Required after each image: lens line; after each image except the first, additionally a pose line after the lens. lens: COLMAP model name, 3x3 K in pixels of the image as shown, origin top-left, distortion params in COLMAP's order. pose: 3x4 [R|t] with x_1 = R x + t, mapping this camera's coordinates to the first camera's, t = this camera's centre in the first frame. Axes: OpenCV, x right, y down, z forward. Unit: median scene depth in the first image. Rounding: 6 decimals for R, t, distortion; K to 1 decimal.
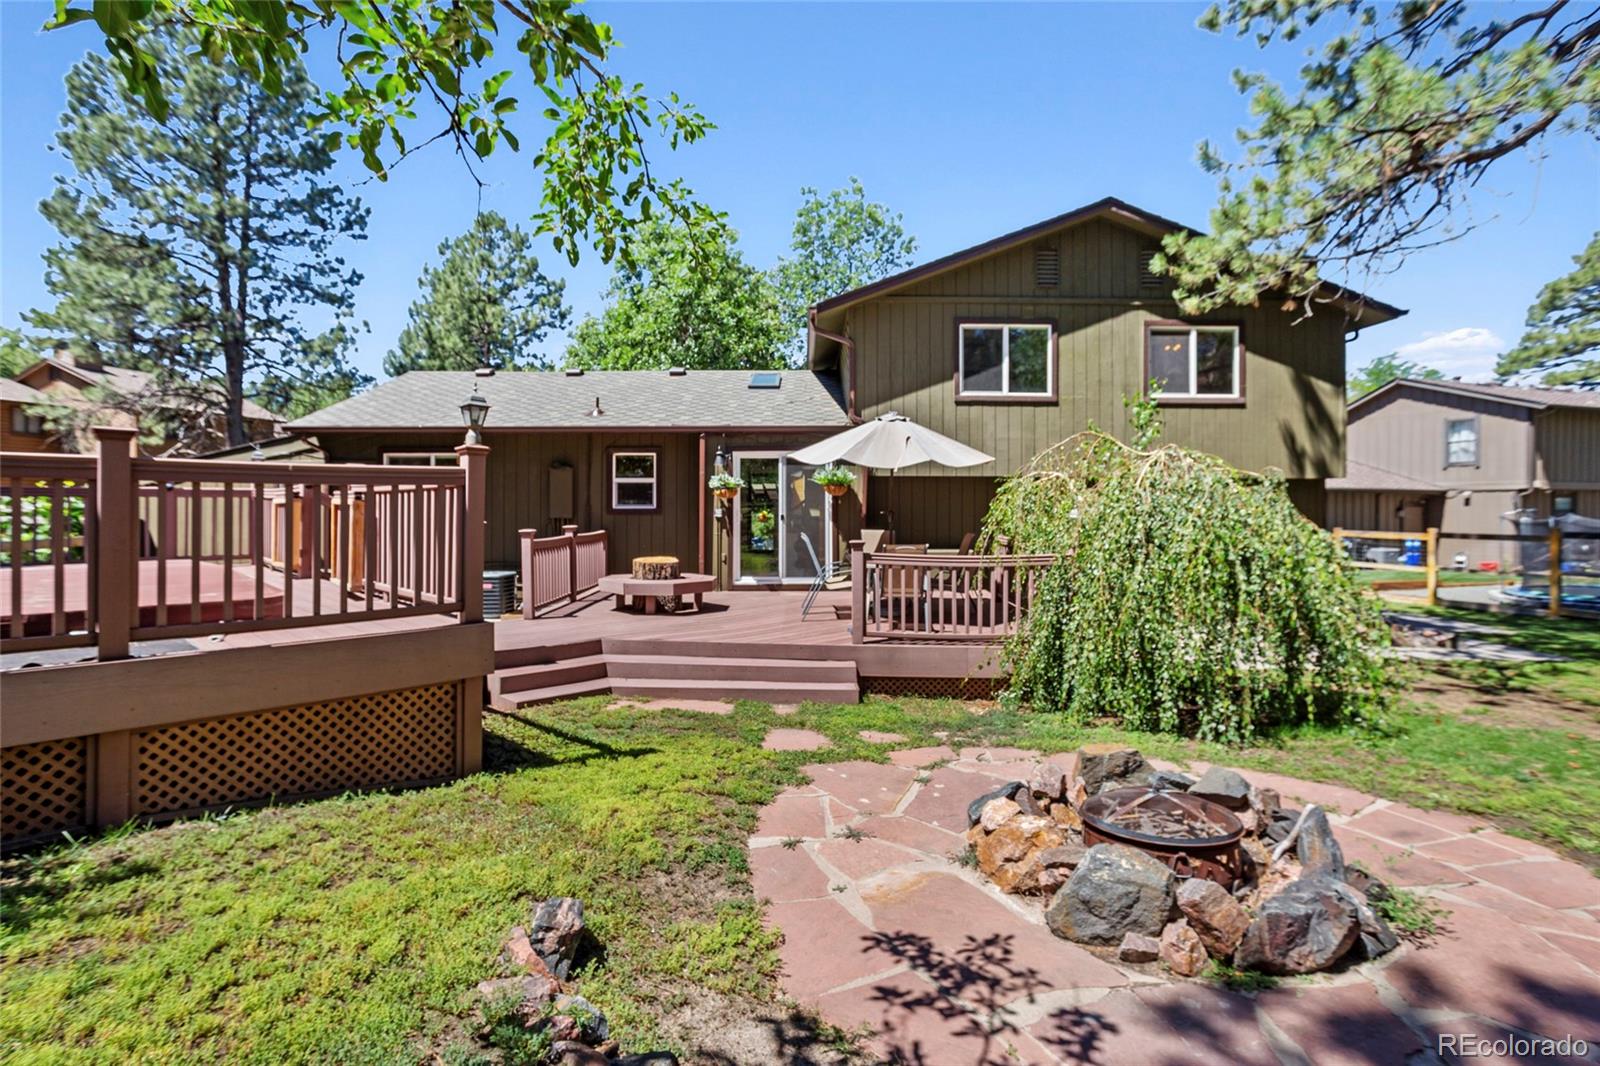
lens RADIAL K [[792.9, 0, 788.7], [0, 792.9, 495.7], [0, 0, 1]] dist [-0.026500, 0.011330]
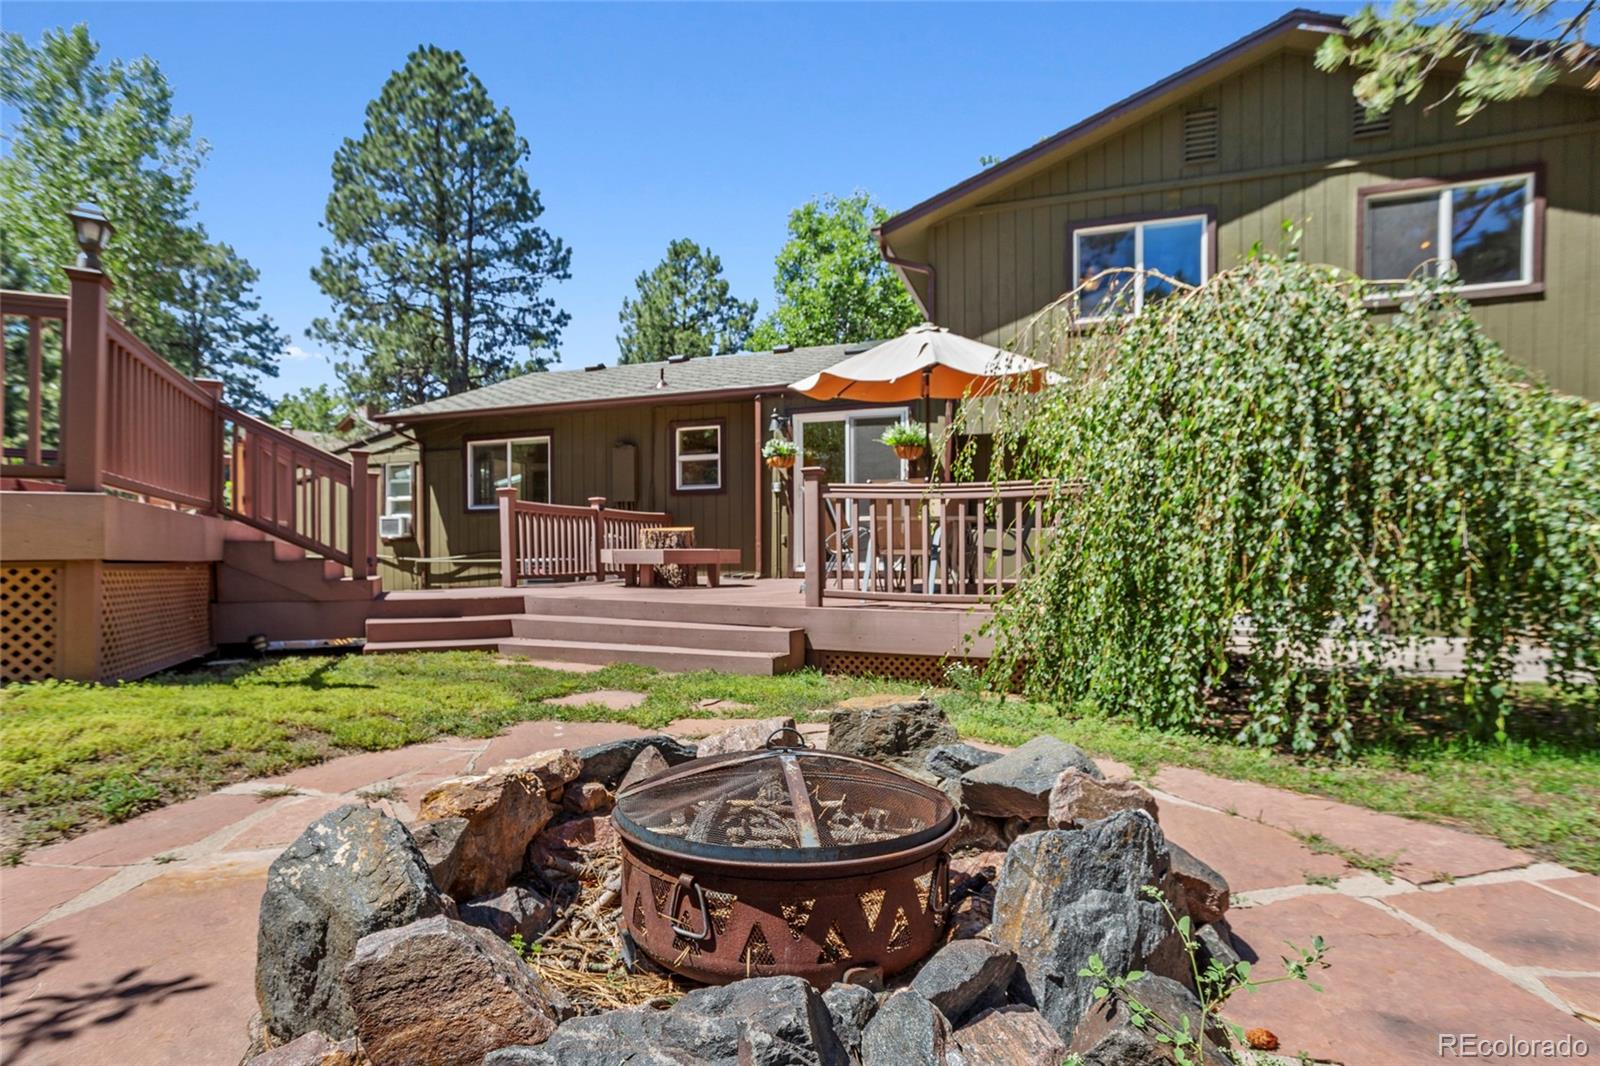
lens RADIAL K [[792.9, 0, 786.4], [0, 792.9, 565.1], [0, 0, 1]] dist [-0.026500, 0.011330]
pose [[0.946217, -0.001745, -0.323529, 0.197674], [0.011188, 0.999564, 0.027330, 0.082128], [0.323340, -0.029480, 0.945824, 0.183499]]
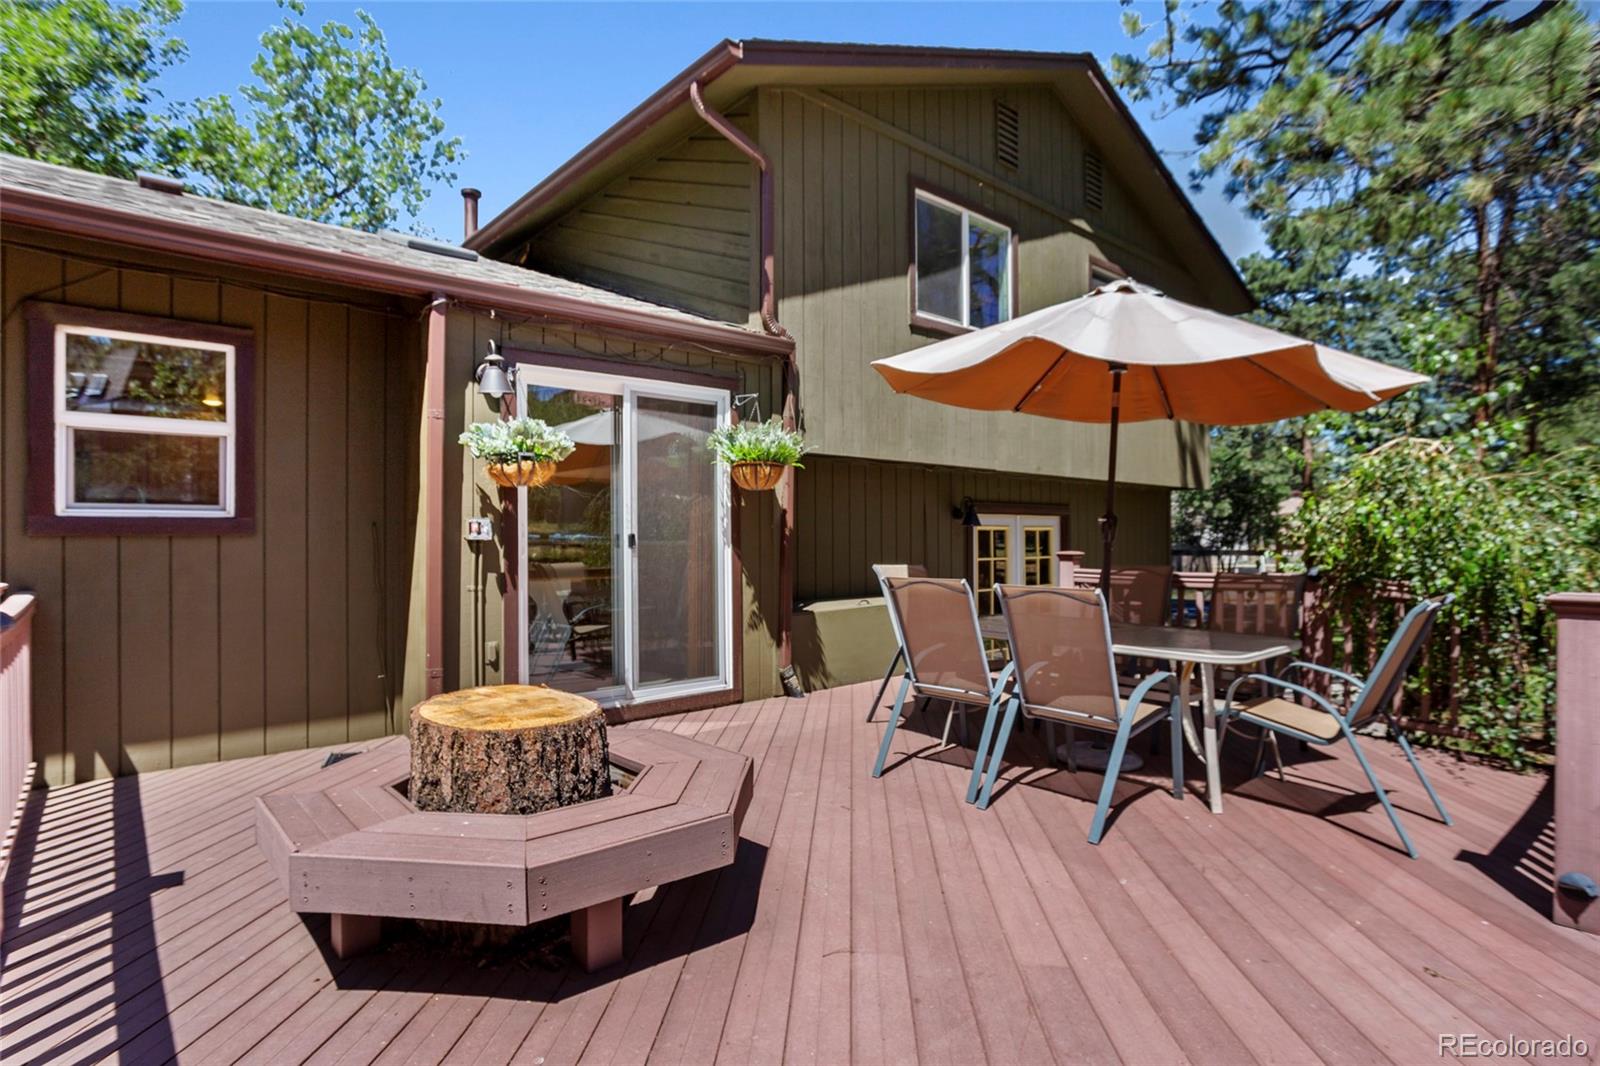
lens RADIAL K [[796.4, 0, 794.3], [0, 796.4, 524.2], [0, 0, 1]] dist [-0.017619, 0.001906]
pose [[0.764890, 0.001141, 0.644160, -0.207202], [-0.001688, 0.999999, 0.000234, 0.019169], [-0.644159, -0.001266, 0.764890, 0.628511]]
